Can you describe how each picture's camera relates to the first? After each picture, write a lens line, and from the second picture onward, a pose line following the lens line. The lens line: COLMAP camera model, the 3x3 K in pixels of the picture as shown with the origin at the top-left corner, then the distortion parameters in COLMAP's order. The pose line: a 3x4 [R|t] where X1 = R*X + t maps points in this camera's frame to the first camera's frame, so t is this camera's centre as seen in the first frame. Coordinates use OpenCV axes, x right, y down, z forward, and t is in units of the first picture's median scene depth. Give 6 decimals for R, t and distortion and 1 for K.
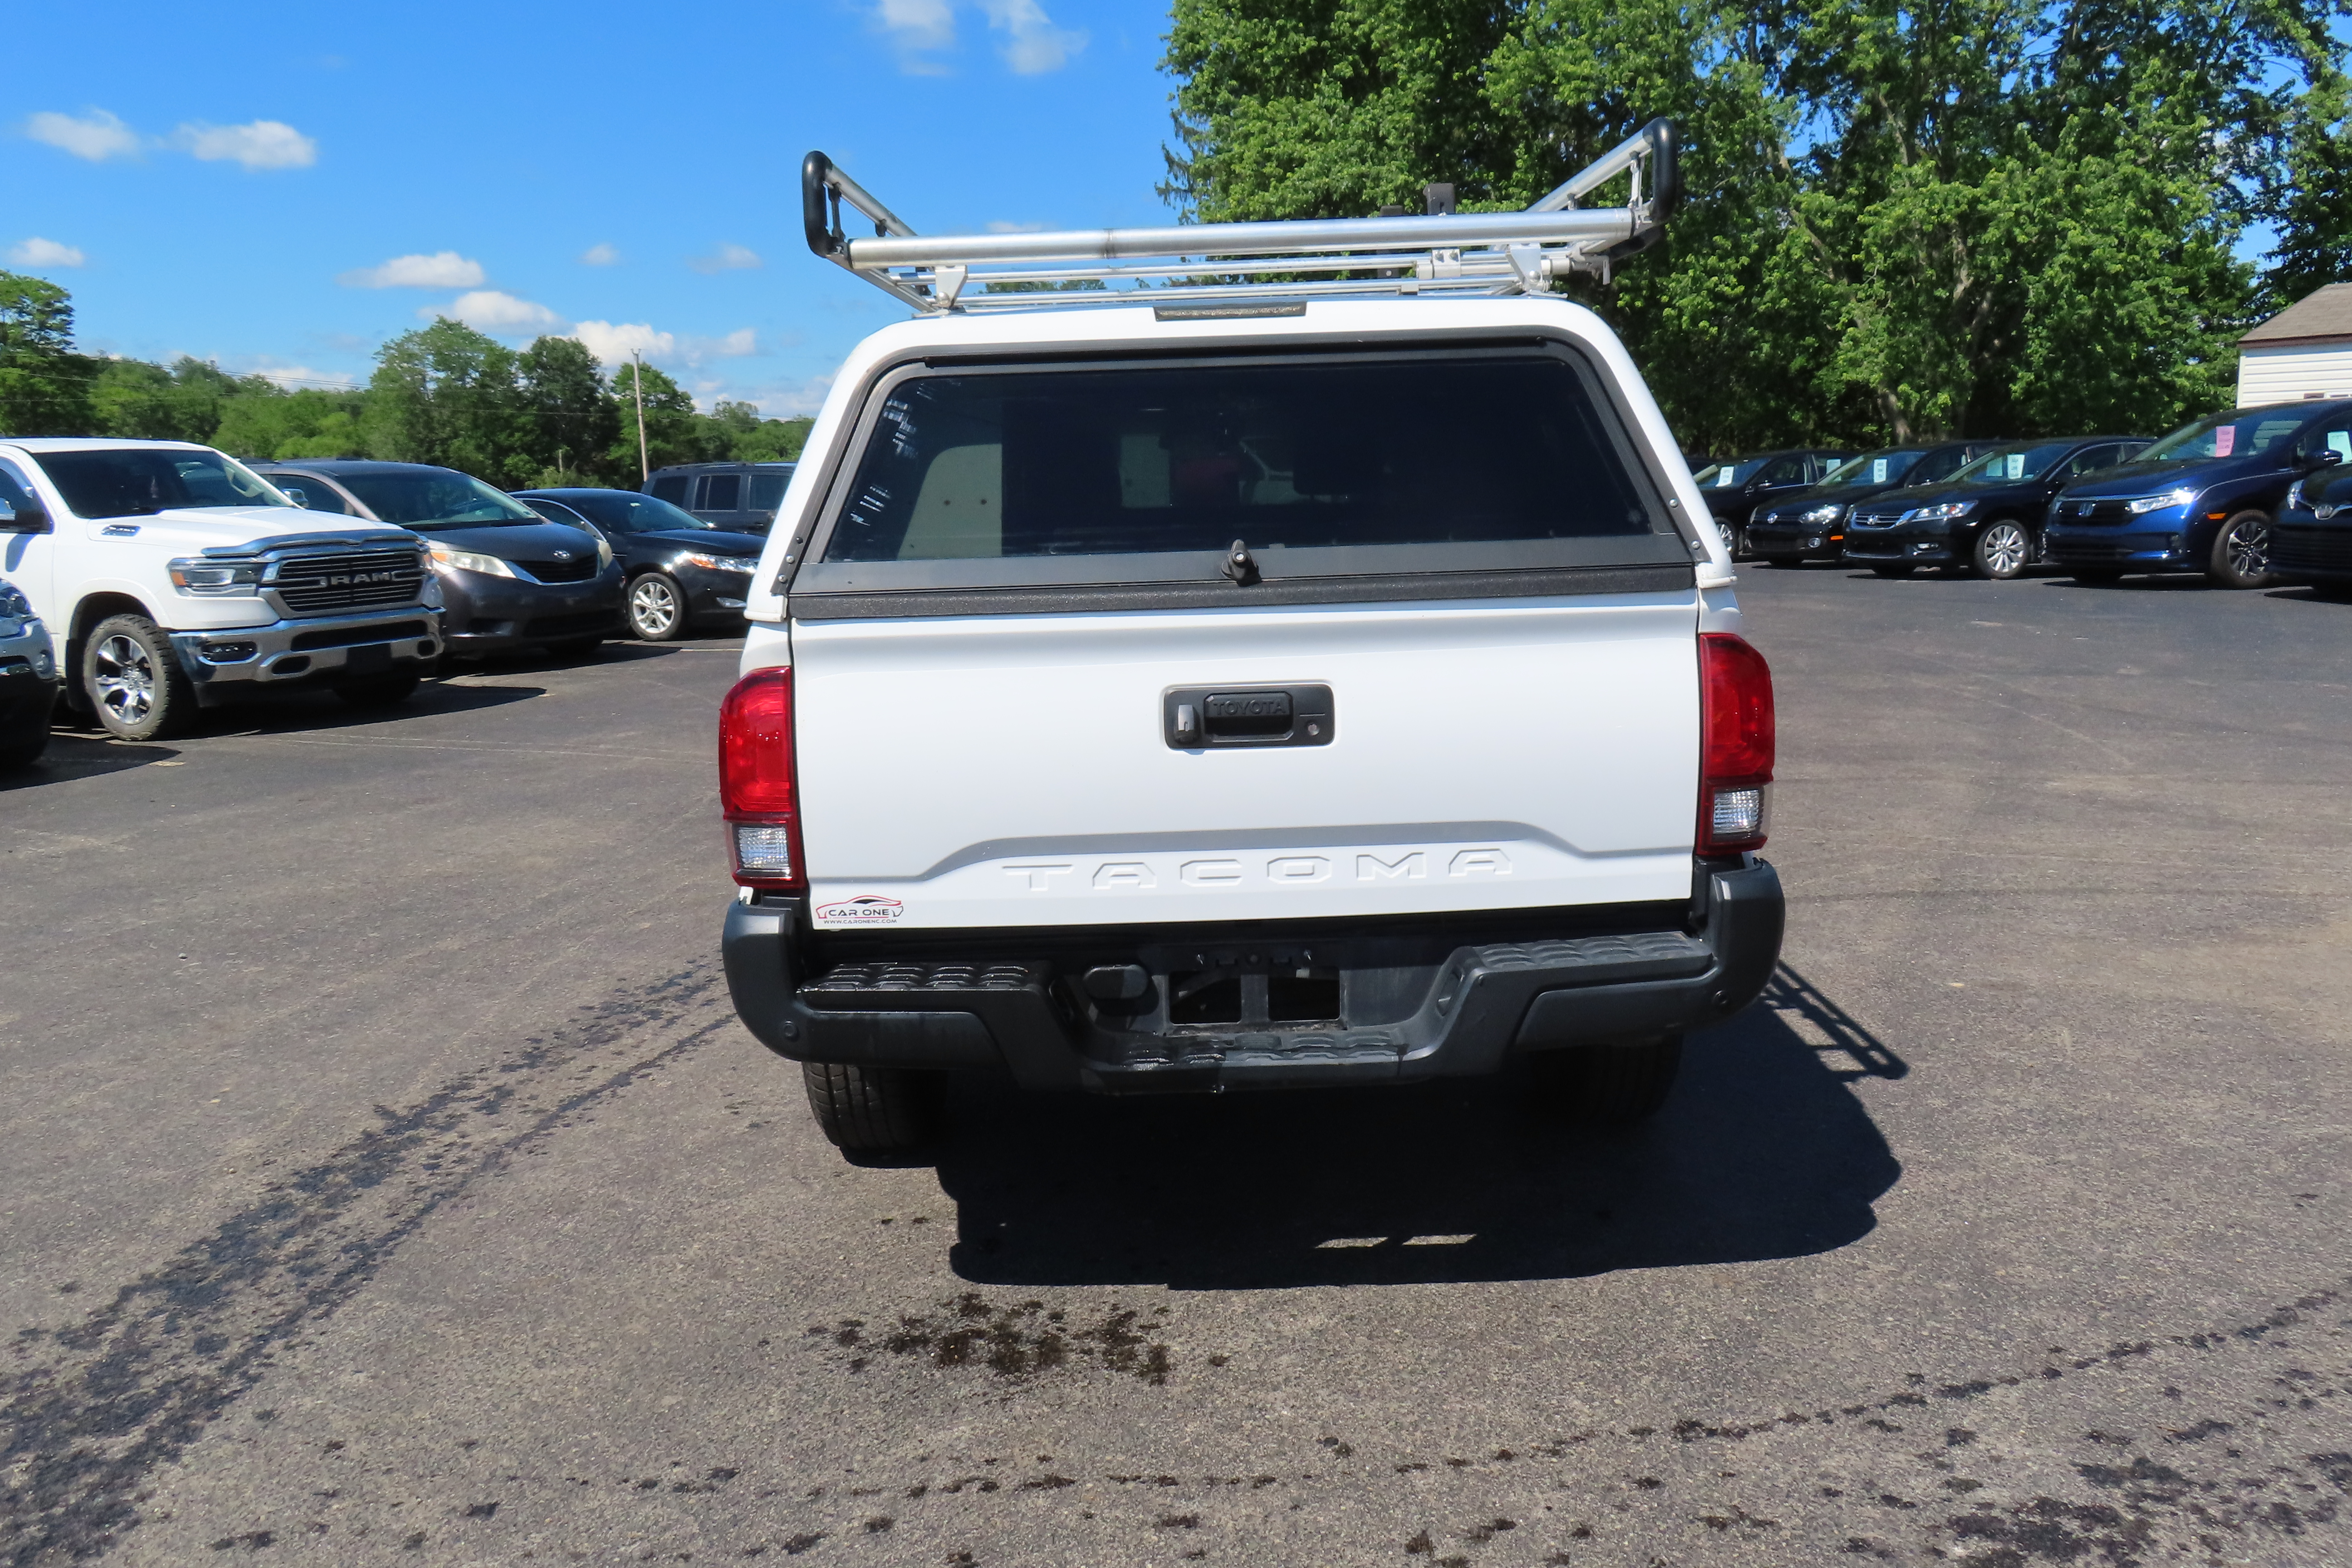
lens RADIAL K [[1887.0, 0, 1185.5], [0, 1887.0, 793.1], [0, 0, 1]] dist [-0.030415, 0.018307]
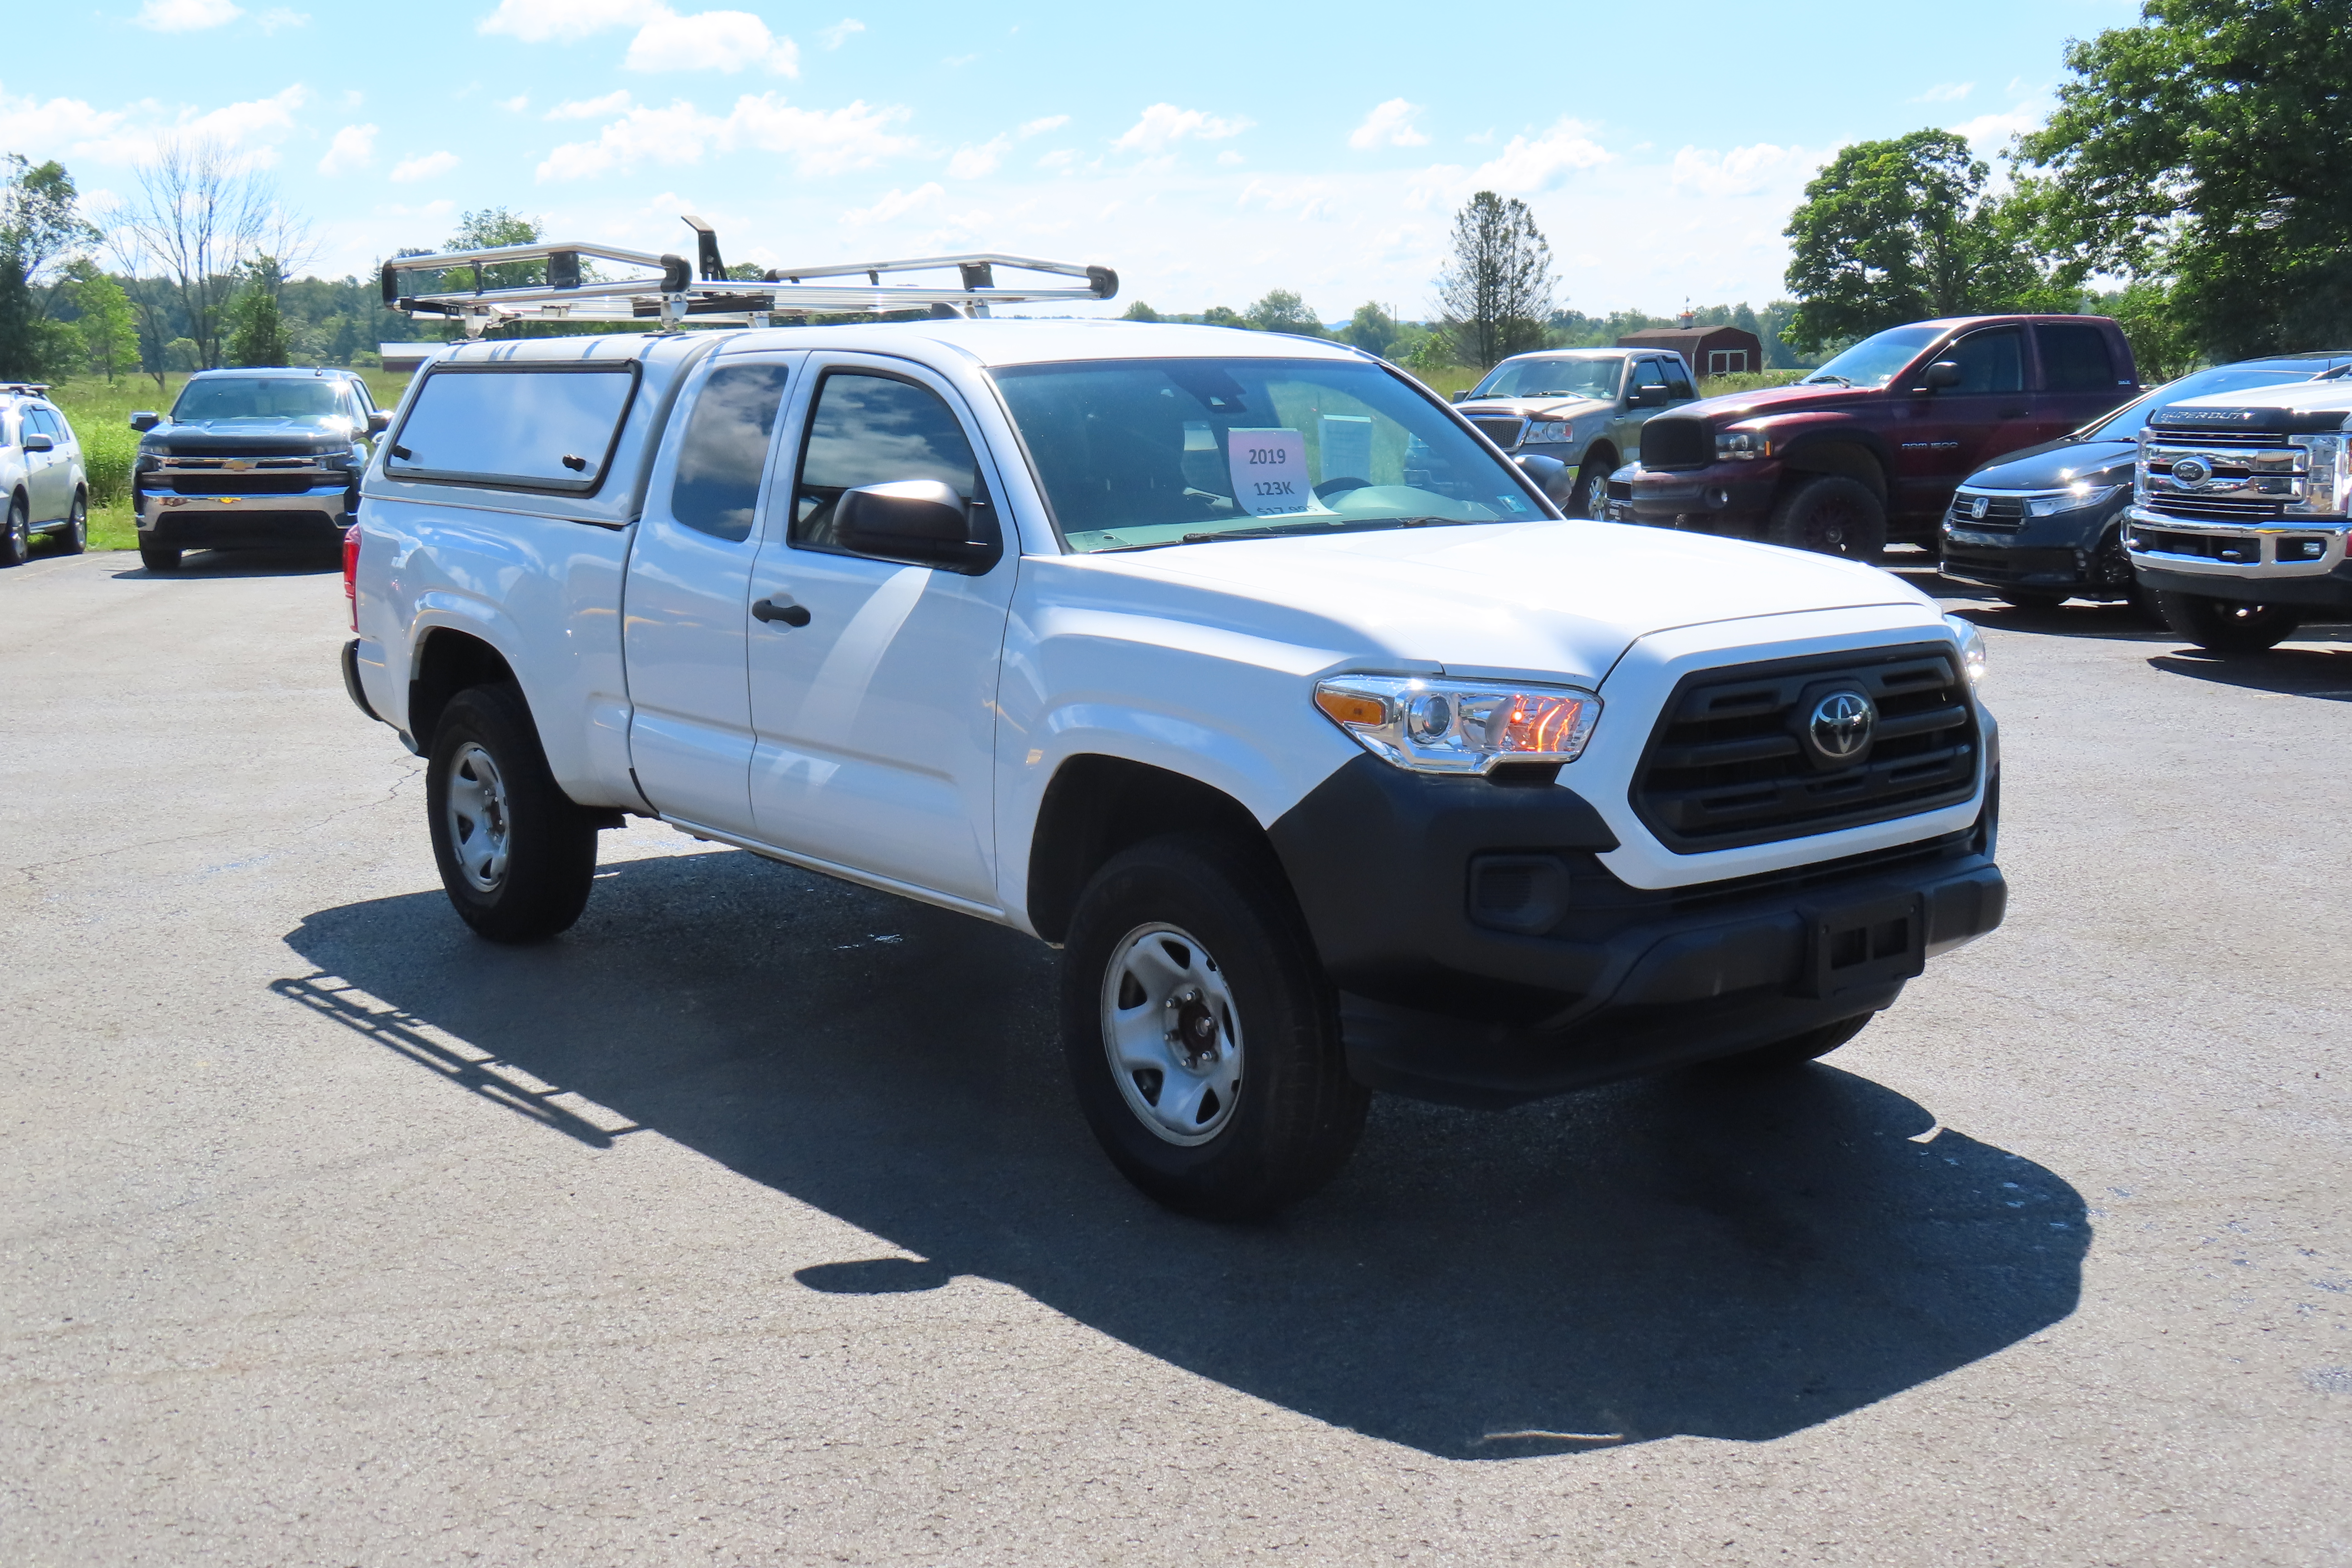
lens RADIAL K [[2586.8, 0, 1176.6], [0, 2586.8, 783.9], [0, 0, 1]] dist [0.020453, 0.000000]
pose [[-0.791520, 0.136675, -0.595664, 1.080933], [-0.070849, 0.947579, 0.311567, -0.621349], [0.607022, 0.288814, -0.740345, 3.063979]]
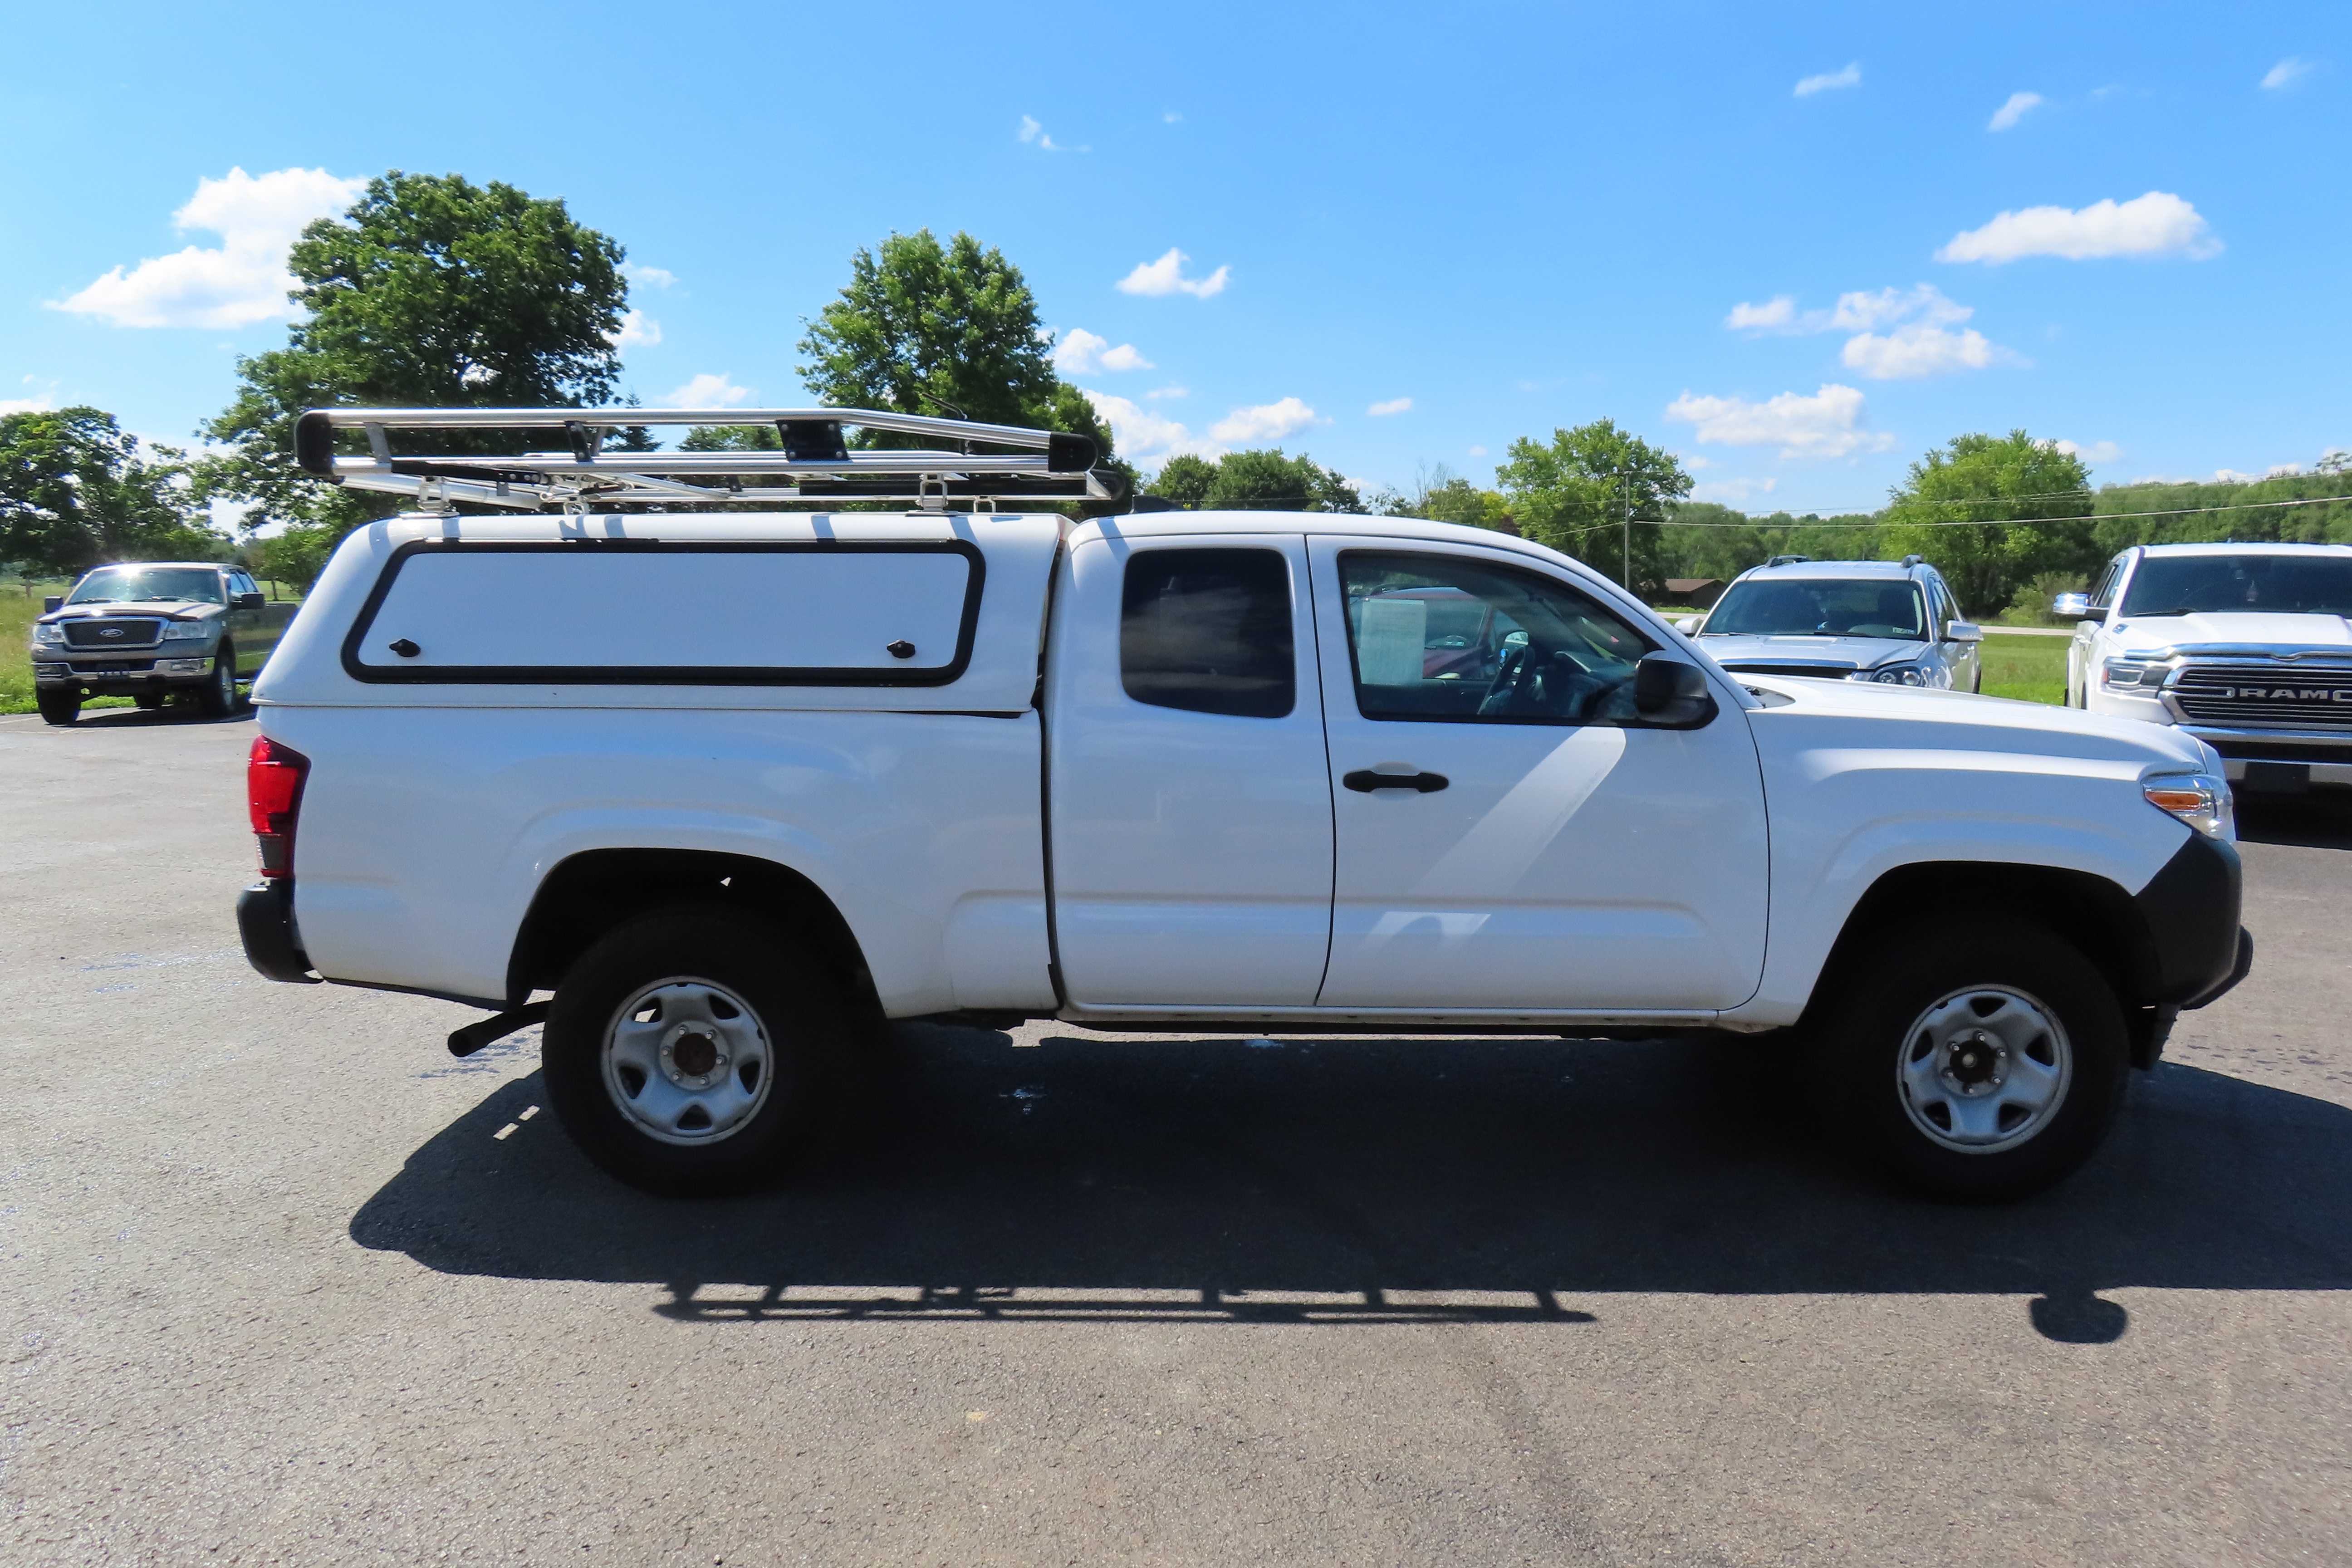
lens RADIAL K [[1682.1, 0, 1186.7], [0, 1682.1, 782.0], [0, 0, 1]] dist [-0.006871, -0.000826]
pose [[-0.020632, 0.149627, -0.988527, 1.408940], [-0.176733, 0.972621, 0.150908, -0.331089], [0.984043, 0.177819, 0.006377, 1.475825]]
